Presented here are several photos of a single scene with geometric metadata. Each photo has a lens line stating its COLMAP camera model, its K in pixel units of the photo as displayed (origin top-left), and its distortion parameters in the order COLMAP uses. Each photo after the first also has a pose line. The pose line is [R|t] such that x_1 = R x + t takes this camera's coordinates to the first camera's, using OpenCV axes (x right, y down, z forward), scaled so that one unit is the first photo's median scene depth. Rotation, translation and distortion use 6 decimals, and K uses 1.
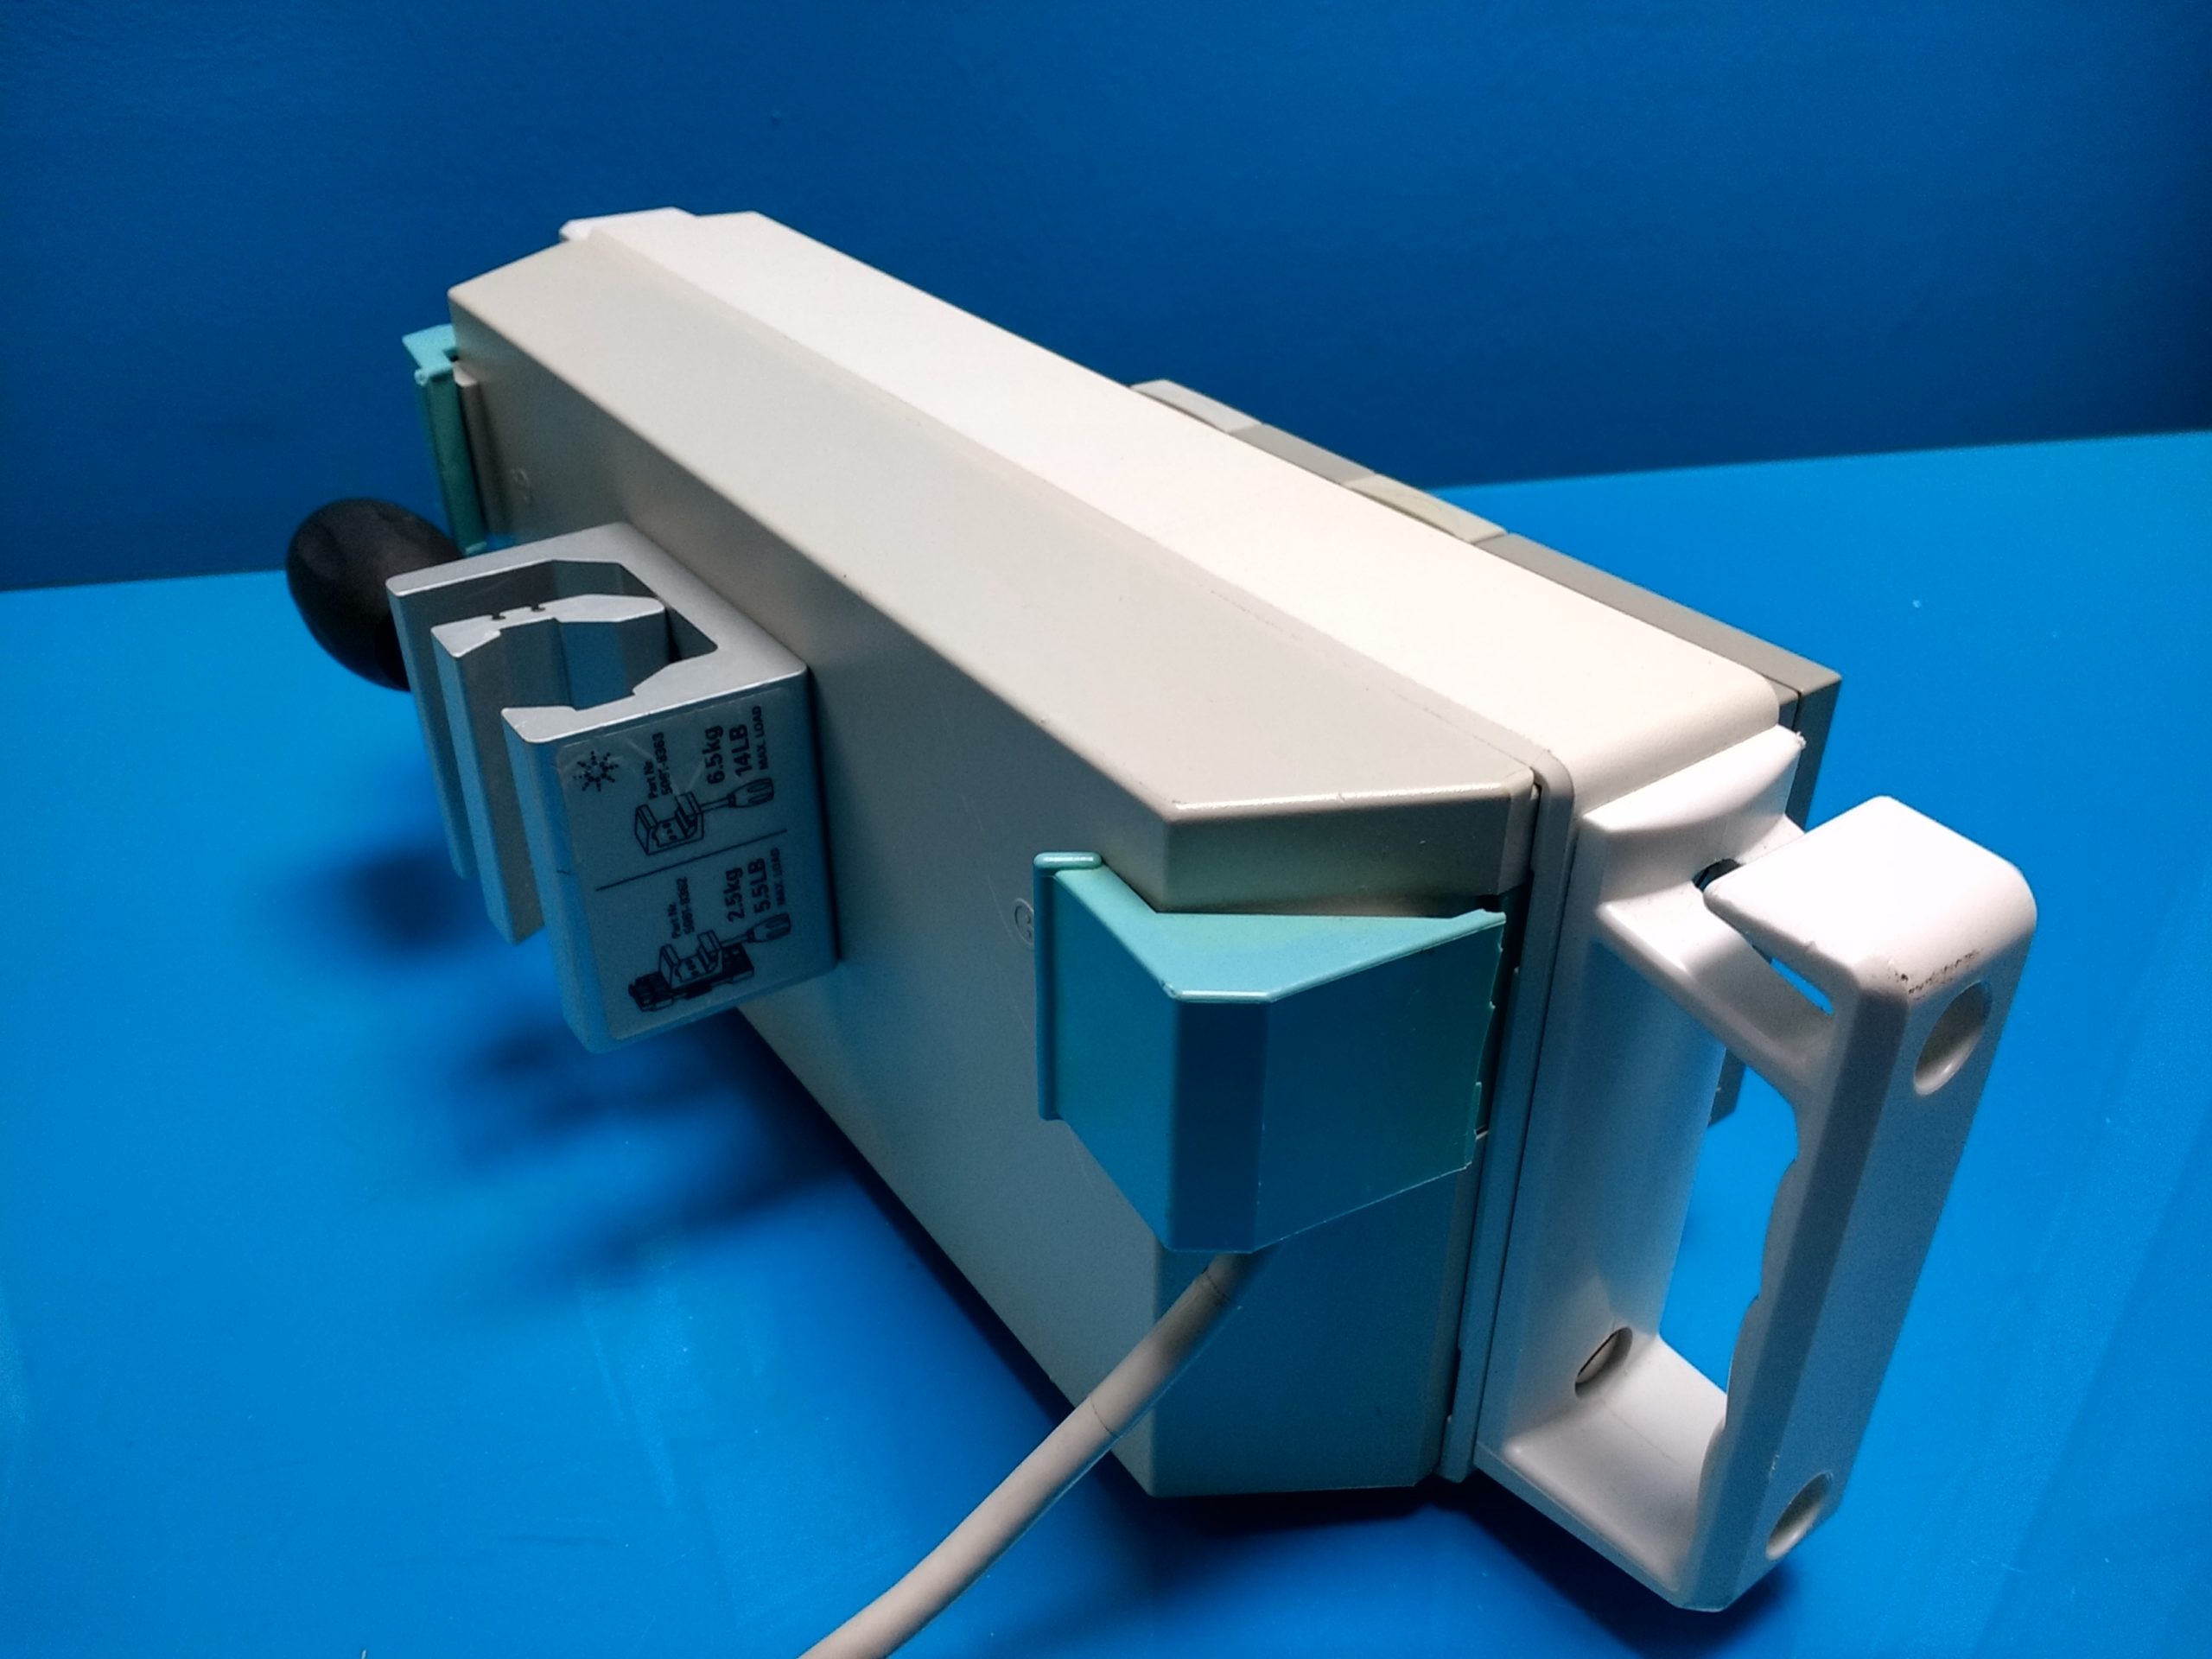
lens RADIAL K [[1788.5, 0, 1107.1], [0, 1788.5, 829.0], [0, 0, 1]] dist [0.119692, -0.207692]
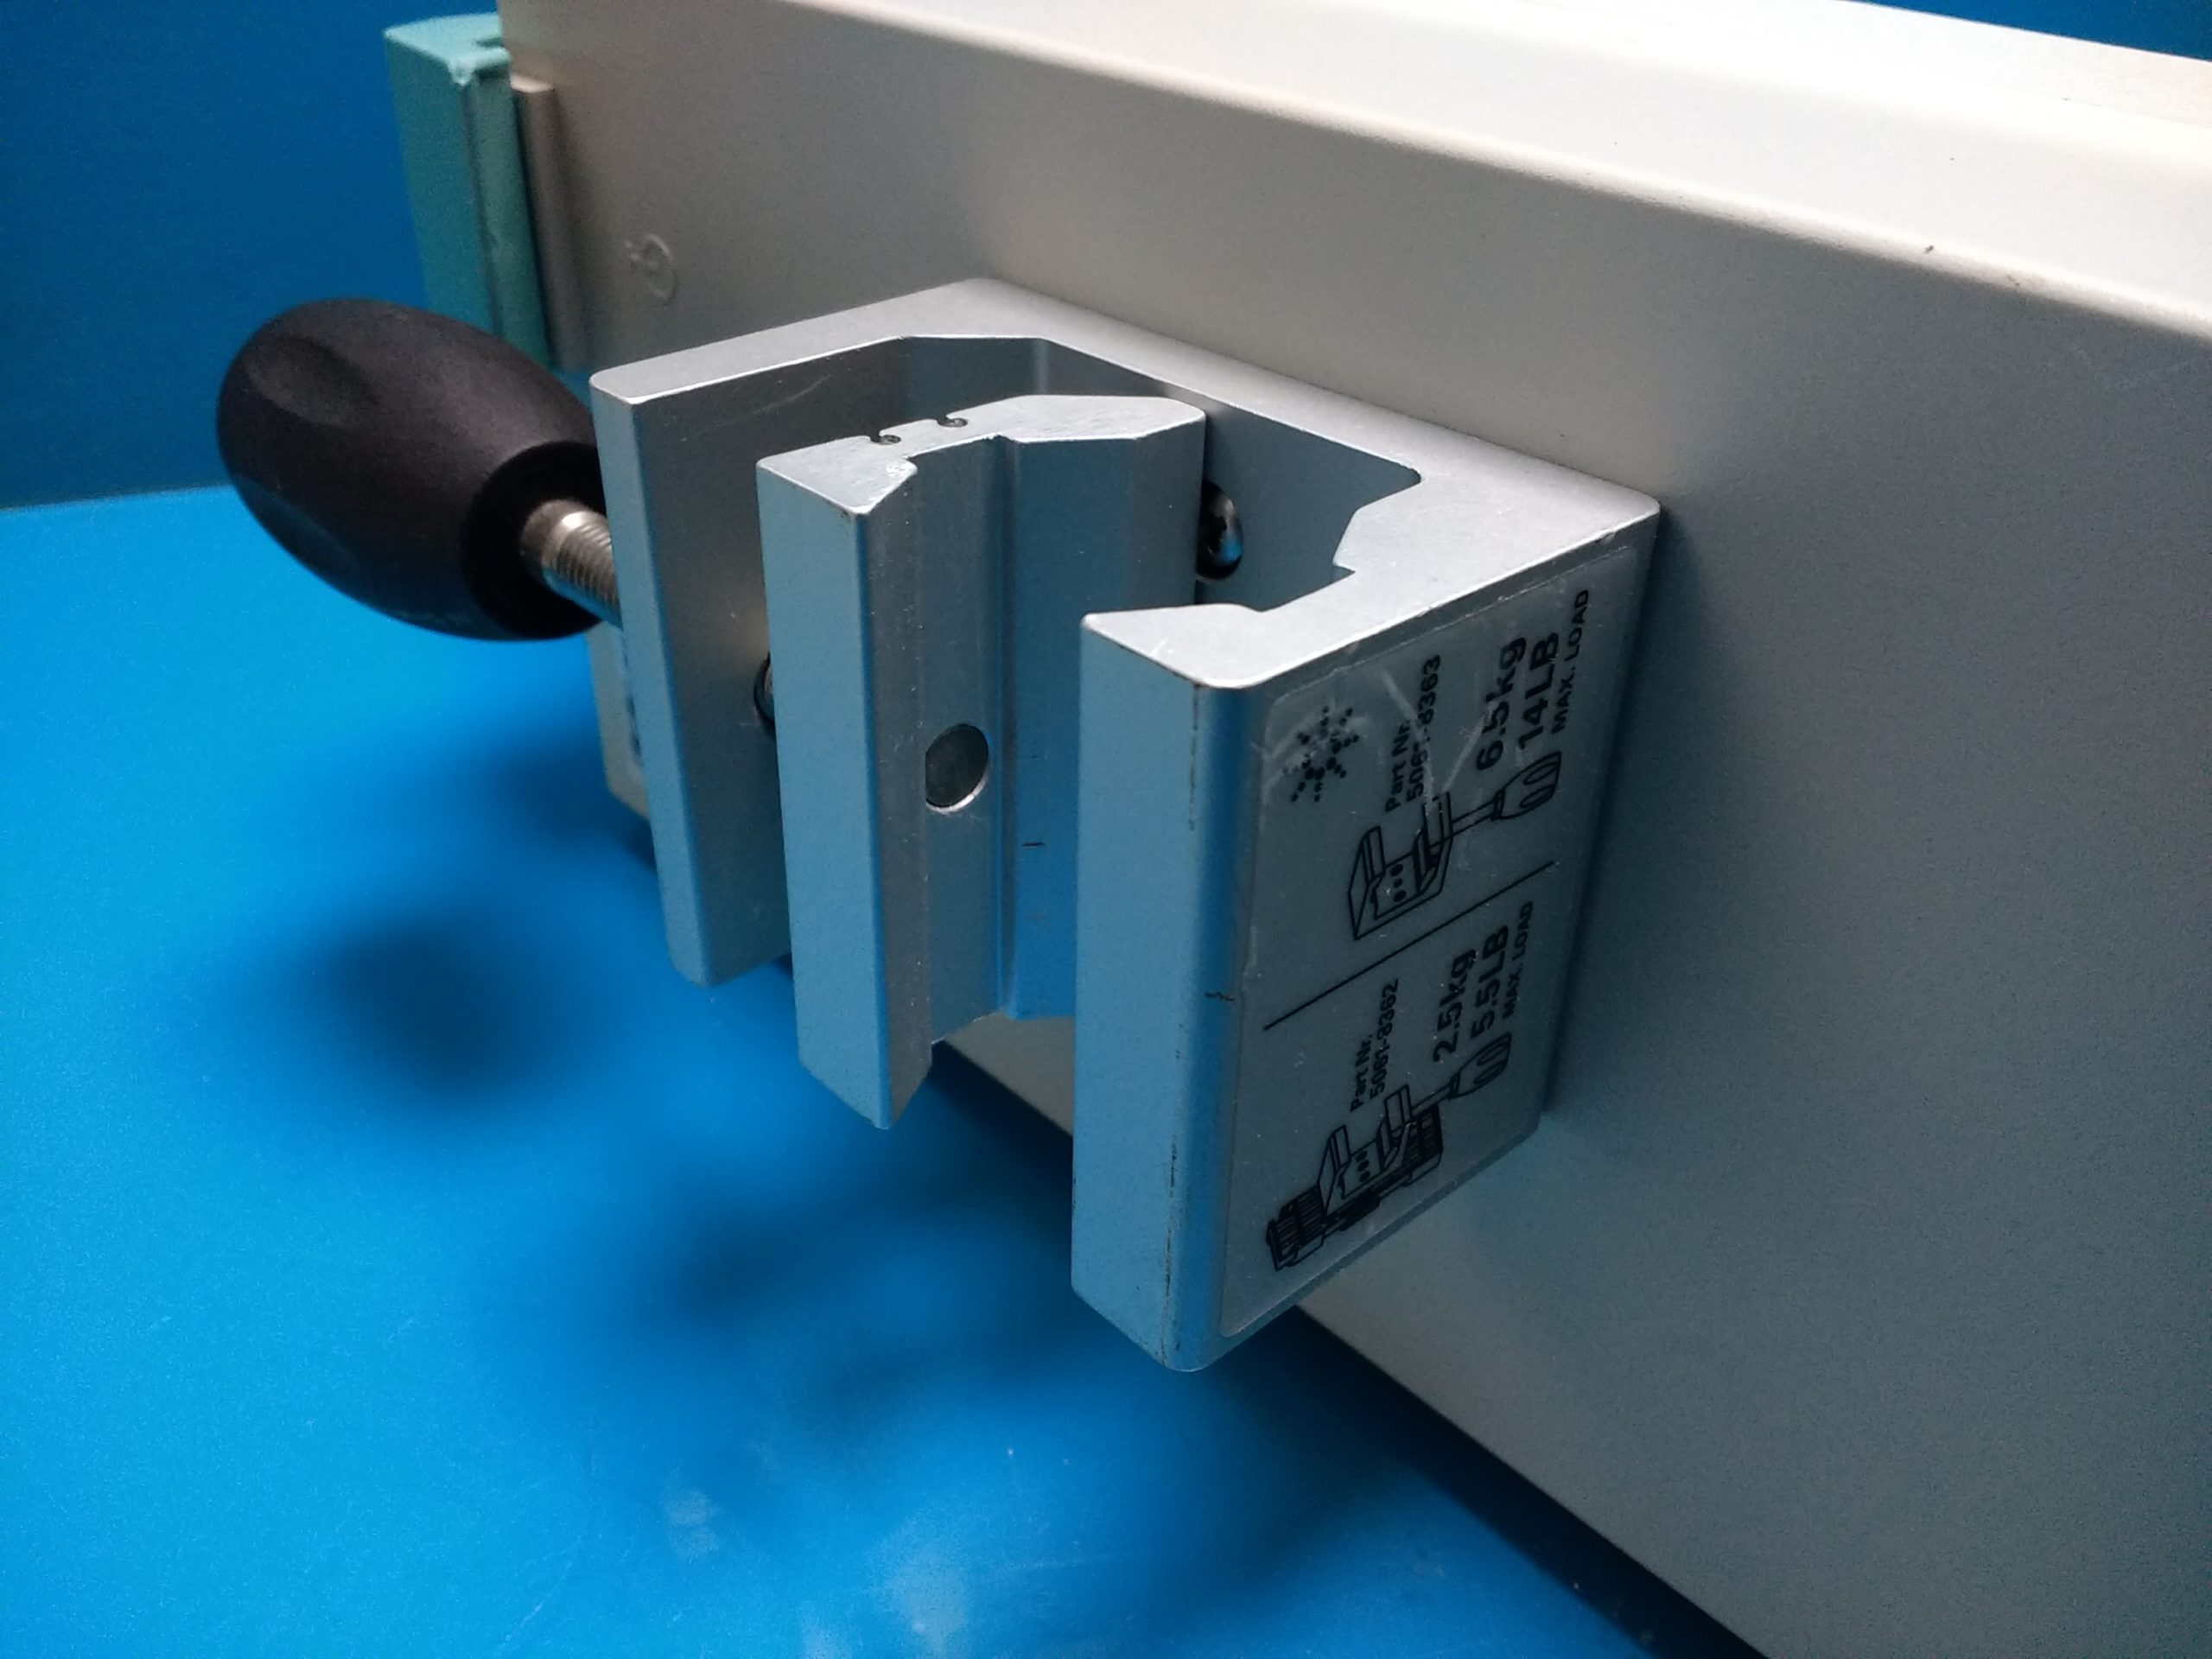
lens RADIAL K [[1788.5, 0, 1106.0], [0, 1788.5, 832.9], [0, 0, 1]] dist [0.119692, -0.207692]
pose [[0.987419, -0.059171, 0.146639, -0.364580], [0.056837, 0.998182, 0.020058, -0.023128], [-0.147559, -0.011471, 0.988987, 0.553579]]
